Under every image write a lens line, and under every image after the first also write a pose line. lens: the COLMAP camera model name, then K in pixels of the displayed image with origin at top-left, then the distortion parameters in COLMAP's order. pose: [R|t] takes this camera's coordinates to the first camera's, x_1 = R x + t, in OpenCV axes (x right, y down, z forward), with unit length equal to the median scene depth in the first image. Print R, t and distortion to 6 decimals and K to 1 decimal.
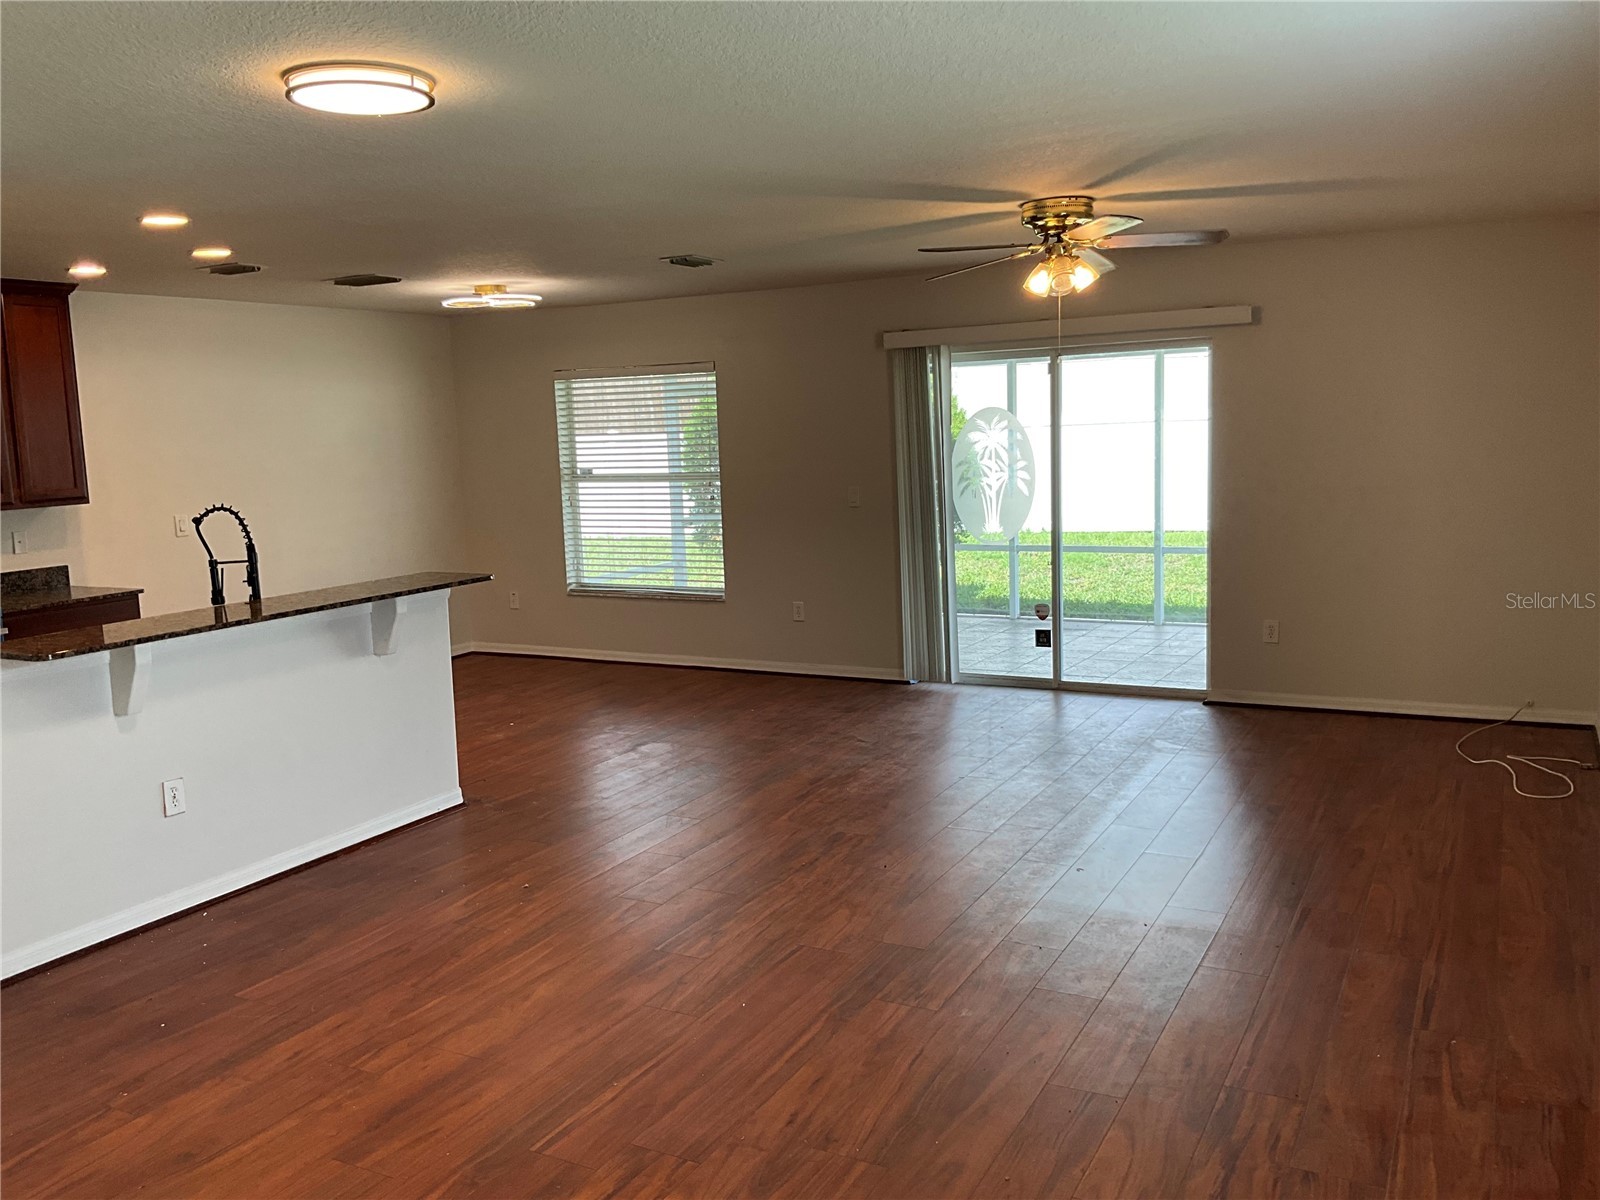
lens RADIAL K [[1317.4, 0, 800.0], [0, 1317.4, 600.0], [0, 0, 1]] dist [0.090507, -0.178622]
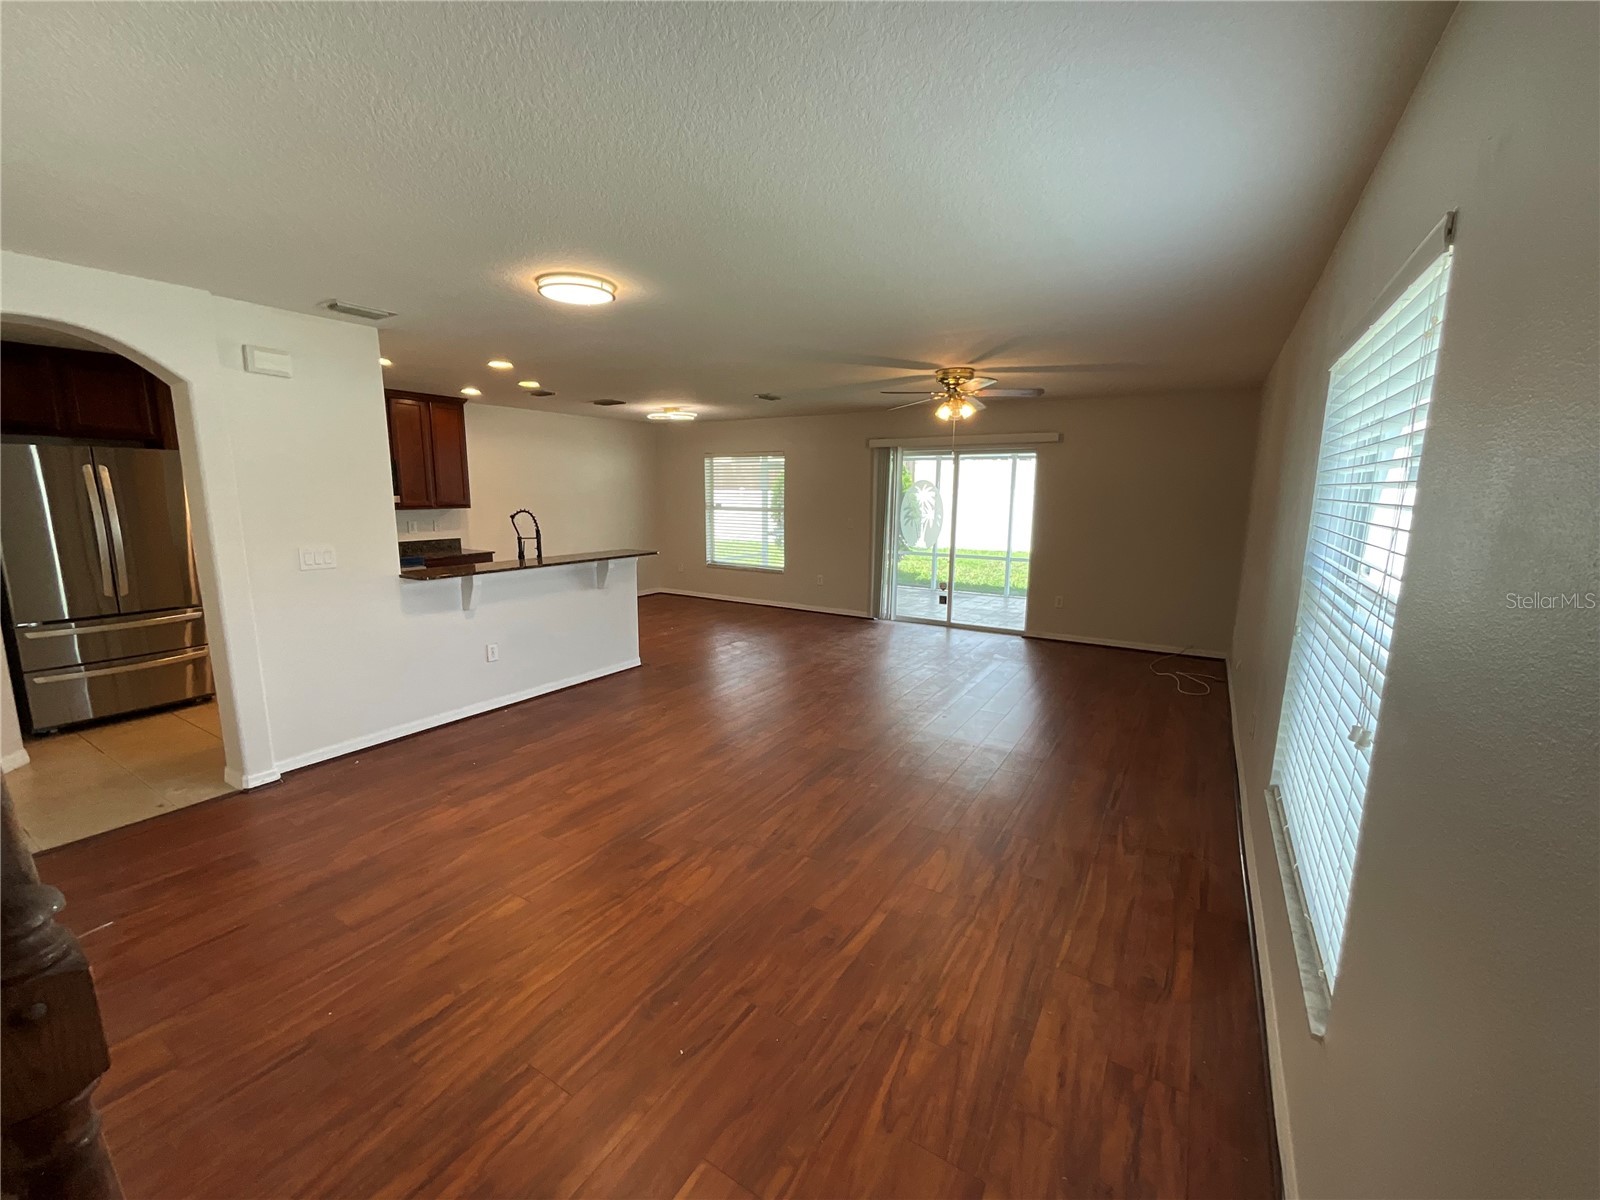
lens RADIAL K [[654.4, 0, 800.0], [0, 654.4, 600.0], [0, 0, 1]] dist [-0.009800, 0.006591]
pose [[0.997148, 0.052794, -0.053927, 0.037622], [-0.050950, 0.998087, 0.035016, 0.008922], [0.055672, -0.032169, 0.997931, 0.034697]]
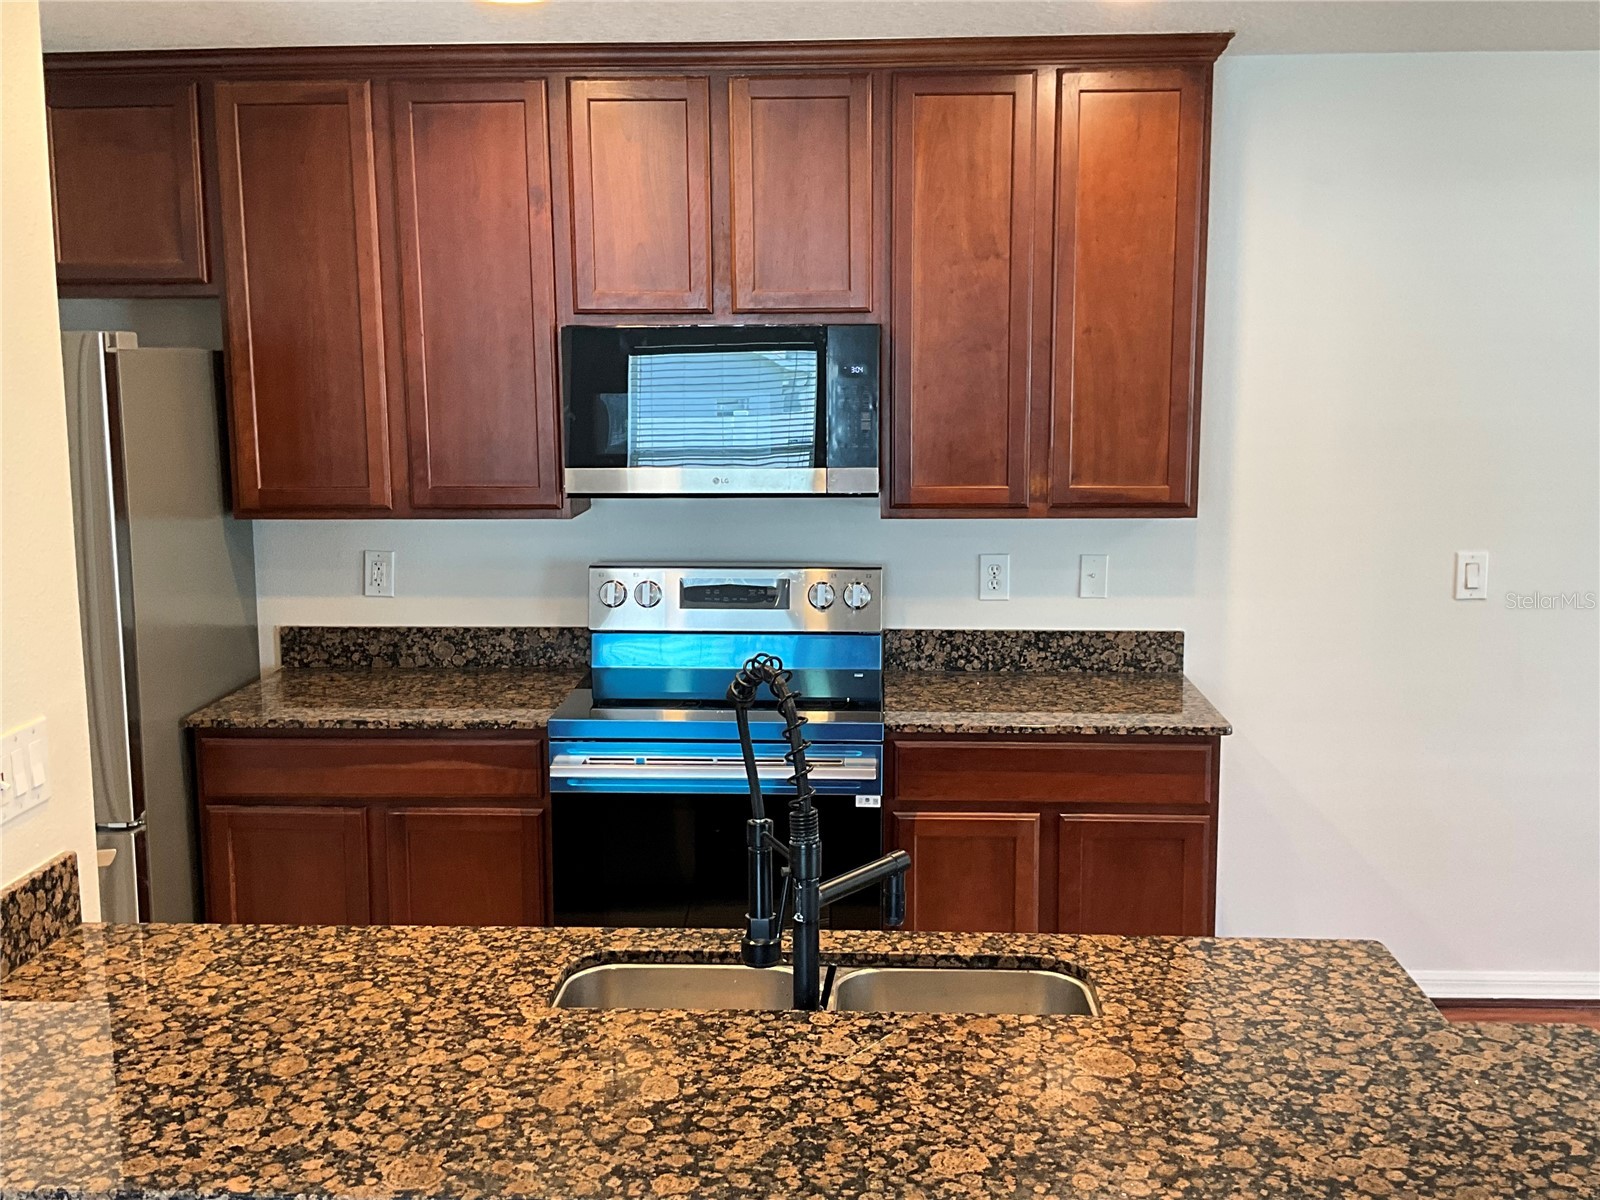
lens RADIAL K [[1652.9, 0, 800.0], [0, 1652.9, 600.0], [0, 0, 1]] dist [0.137388, -0.326869]
pose [[0.420854, 0.162829, -0.892395, -0.082898], [-0.131605, 0.984310, 0.117536, -0.121268], [0.897531, 0.067978, 0.435680, 0.800358]]
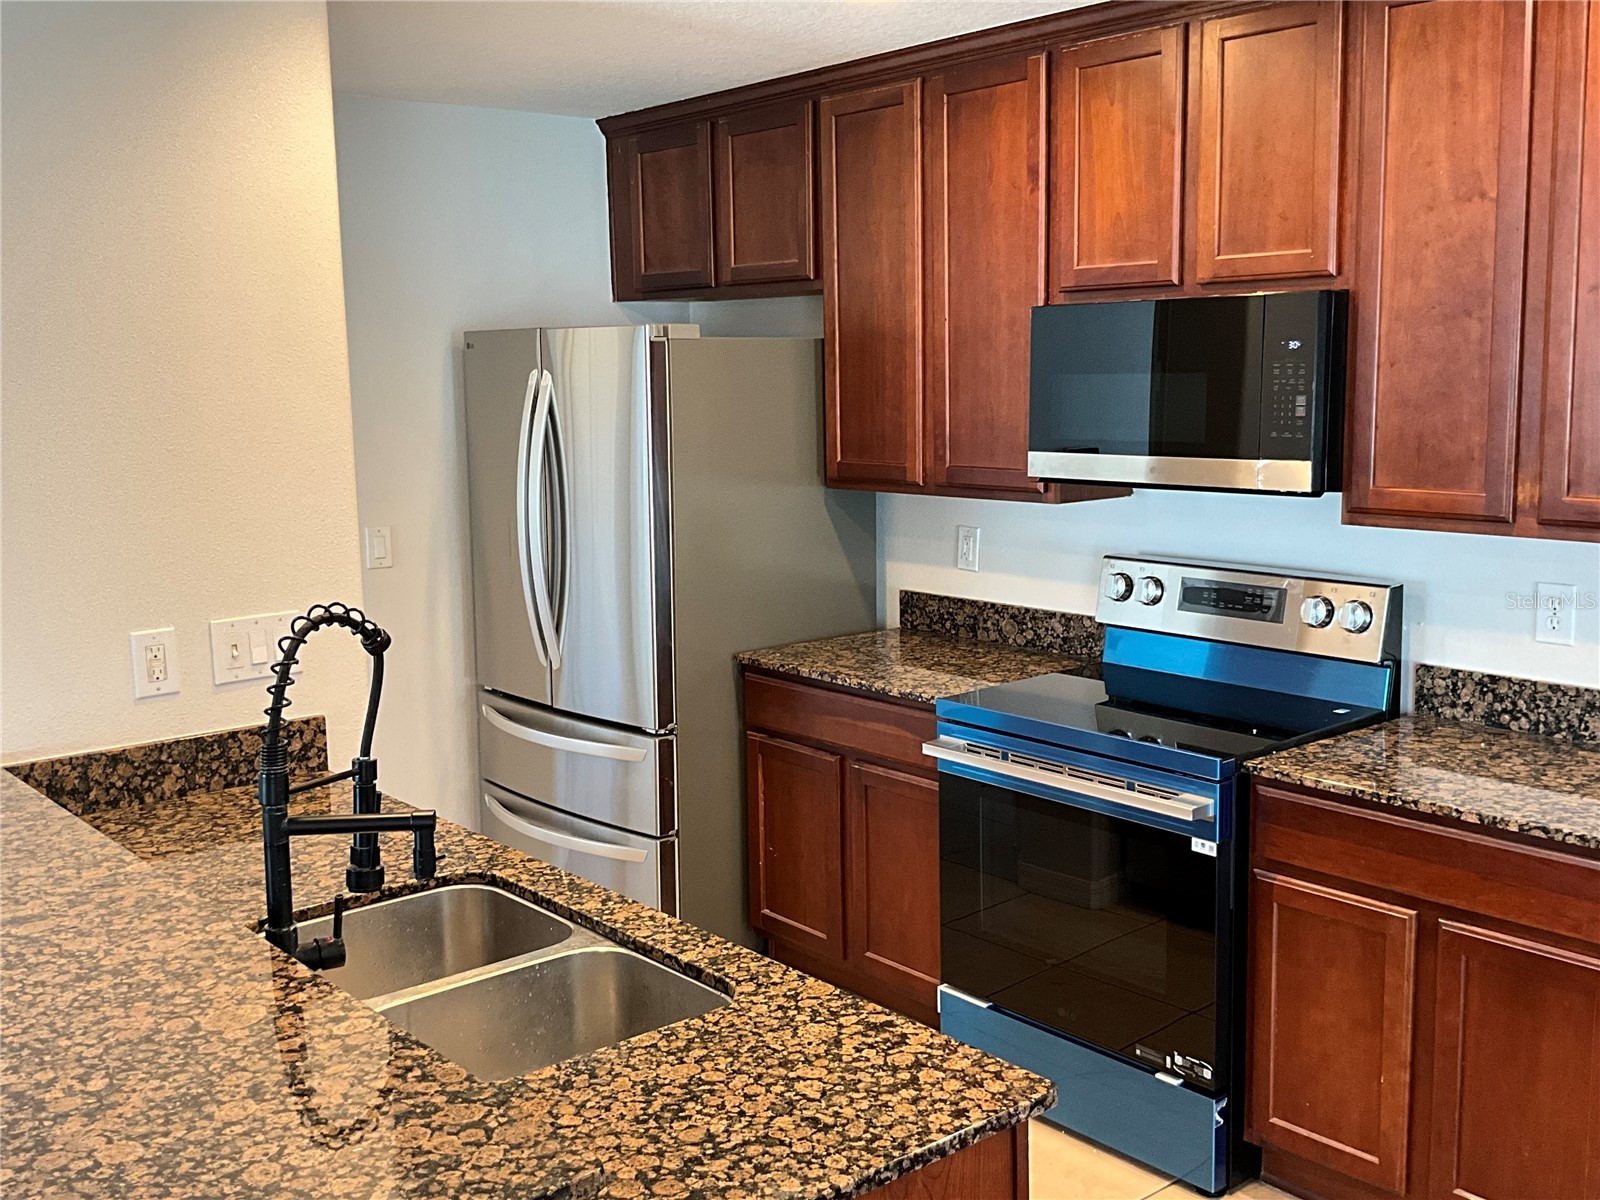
lens RADIAL K [[1652.9, 0, 800.0], [0, 1652.9, 600.0], [0, 0, 1]] dist [0.137388, -0.326869]
pose [[-0.391353, 0.169453, -0.904505, -0.090875], [-0.096572, 0.969910, 0.223490, -0.168003], [0.915160, 0.174813, -0.363212, 1.211703]]
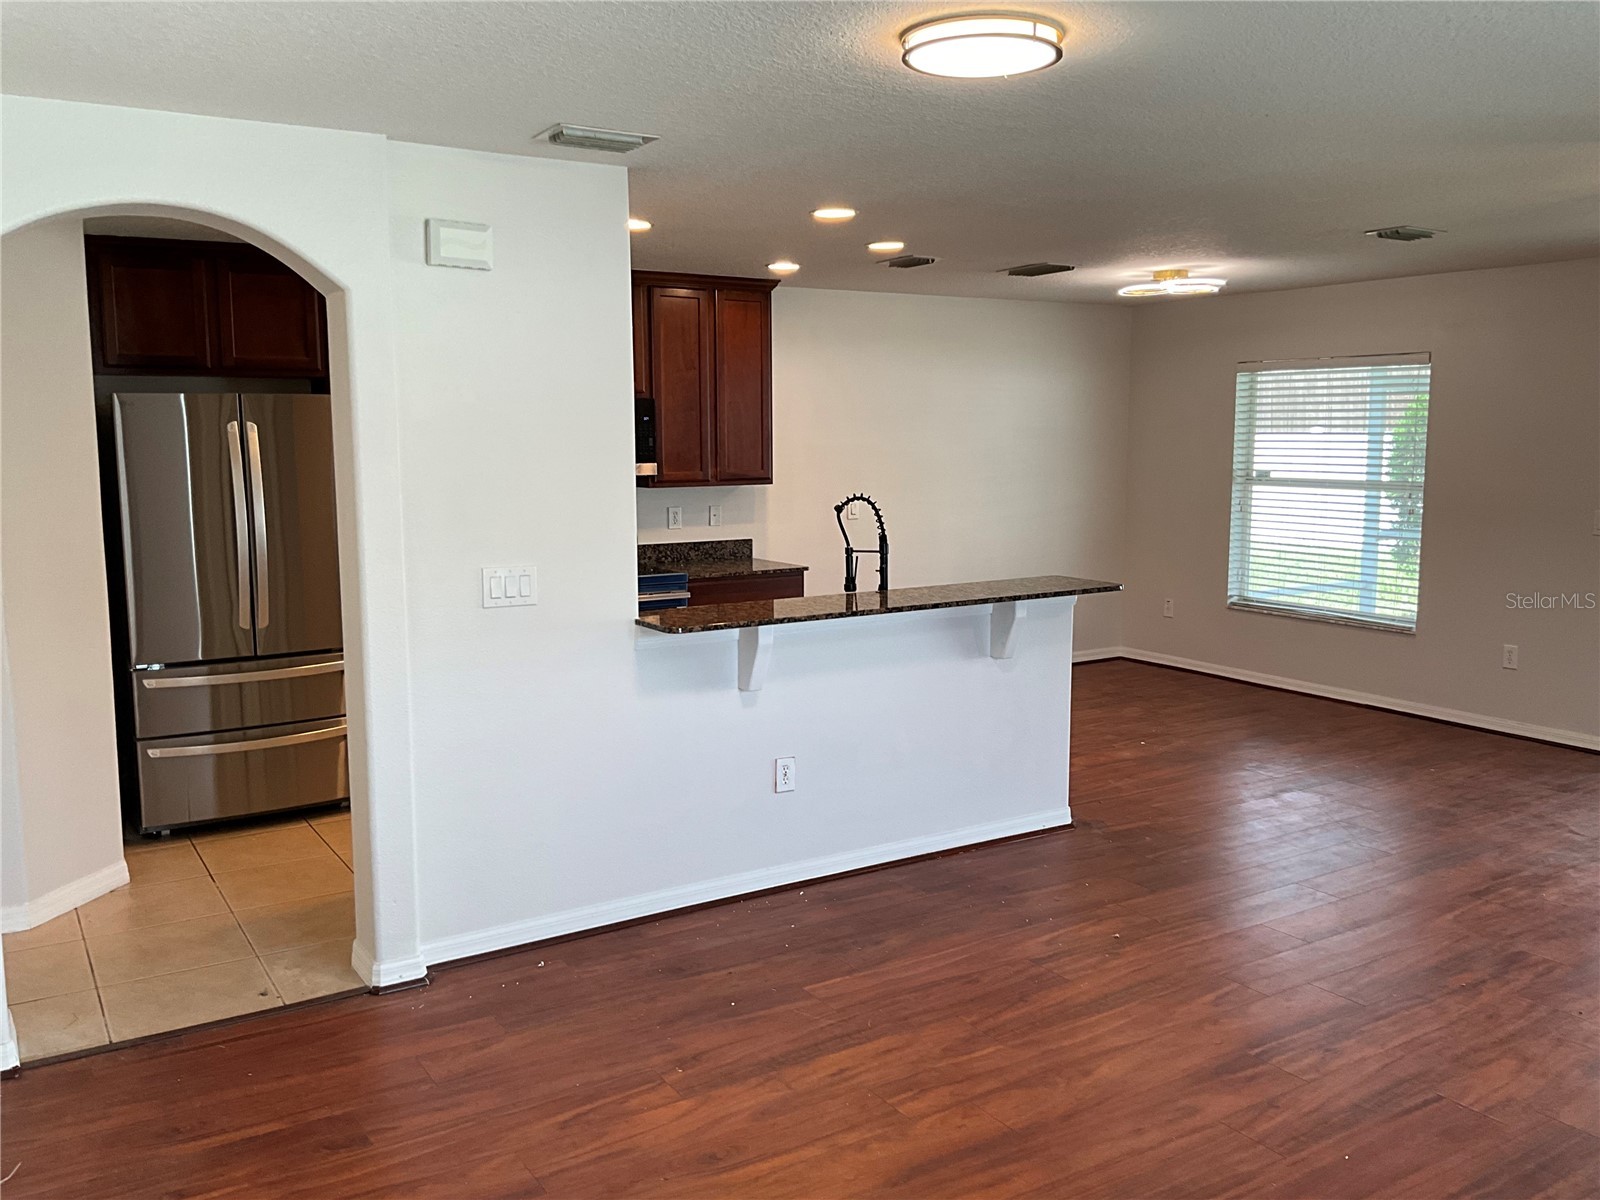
lens RADIAL K [[1317.4, 0, 800.0], [0, 1317.4, 600.0], [0, 0, 1]] dist [0.090507, -0.178622]
pose [[0.869981, 0.095865, -0.483676, 0.018662], [-0.093162, 0.995208, 0.029682, -0.015917], [0.484204, 0.019237, 0.874744, 0.093567]]
